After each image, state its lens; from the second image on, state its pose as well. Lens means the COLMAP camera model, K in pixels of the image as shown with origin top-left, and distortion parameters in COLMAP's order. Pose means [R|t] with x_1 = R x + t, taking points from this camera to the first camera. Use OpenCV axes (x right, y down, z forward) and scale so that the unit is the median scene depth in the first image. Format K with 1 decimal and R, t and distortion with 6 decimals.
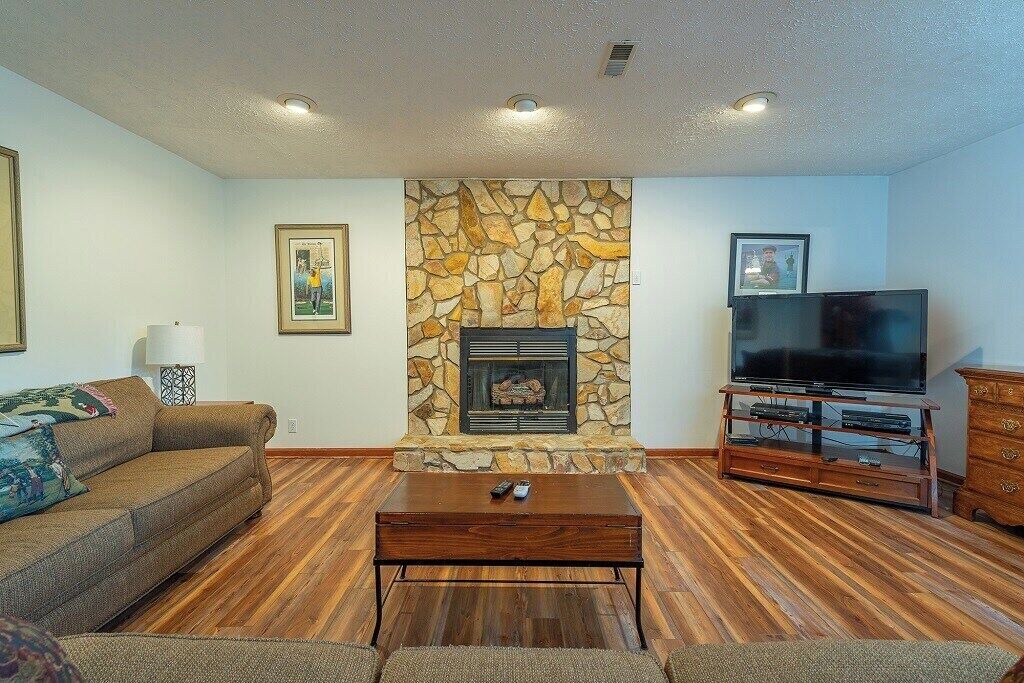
lens RADIAL K [[463.9, 0, 501.5], [0, 463.9, 340.0], [0, 0, 1]] dist [0.013066, -0.003622]
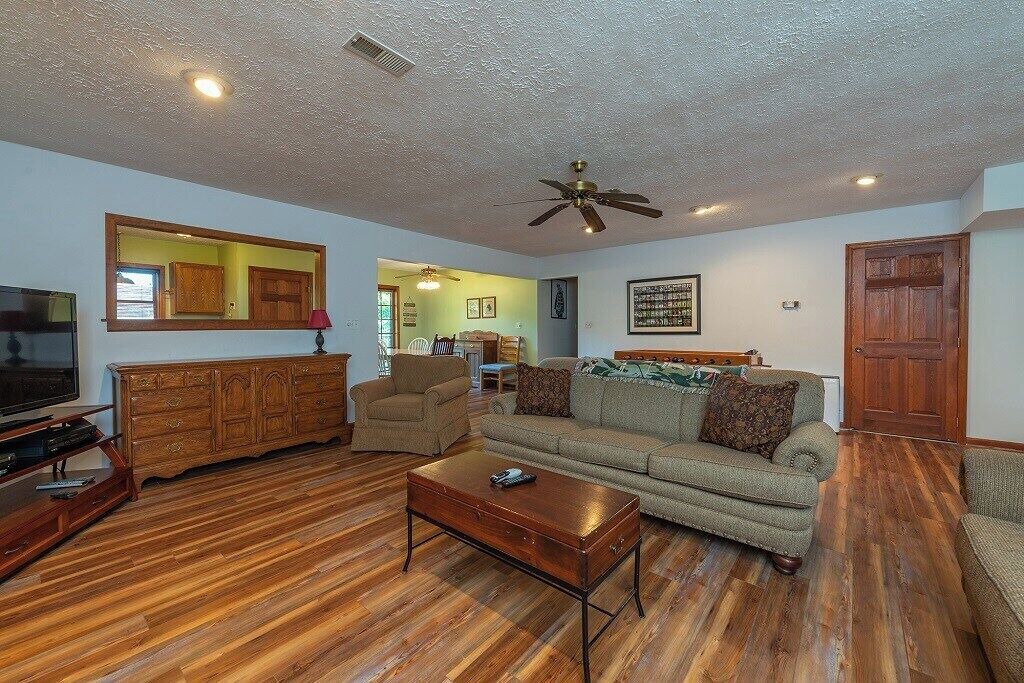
lens RADIAL K [[401.4, 0, 513.0], [0, 401.4, 337.3], [0, 0, 1]] dist [0.003226, 0.000171]
pose [[-0.787462, -0.011634, 0.616254, -0.267417], [0.024033, 0.998482, 0.049561, -0.027459], [-0.615895, 0.053838, -0.785987, 0.831432]]
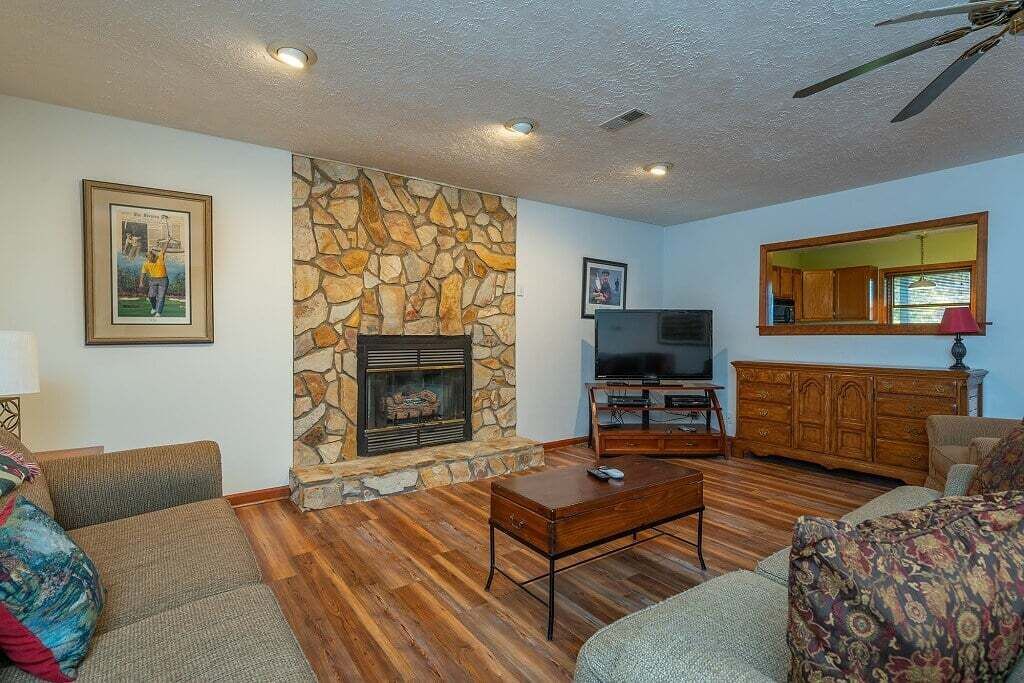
lens RADIAL K [[514.1, 0, 516.2], [0, 514.1, 339.4], [0, 0, 1]] dist [0.014073, -0.002294]
pose [[0.796634, -0.004426, 0.604446, -0.447629], [0.016229, 0.999769, -0.014068, -0.000434], [-0.604244, 0.021017, 0.796522, 0.049171]]
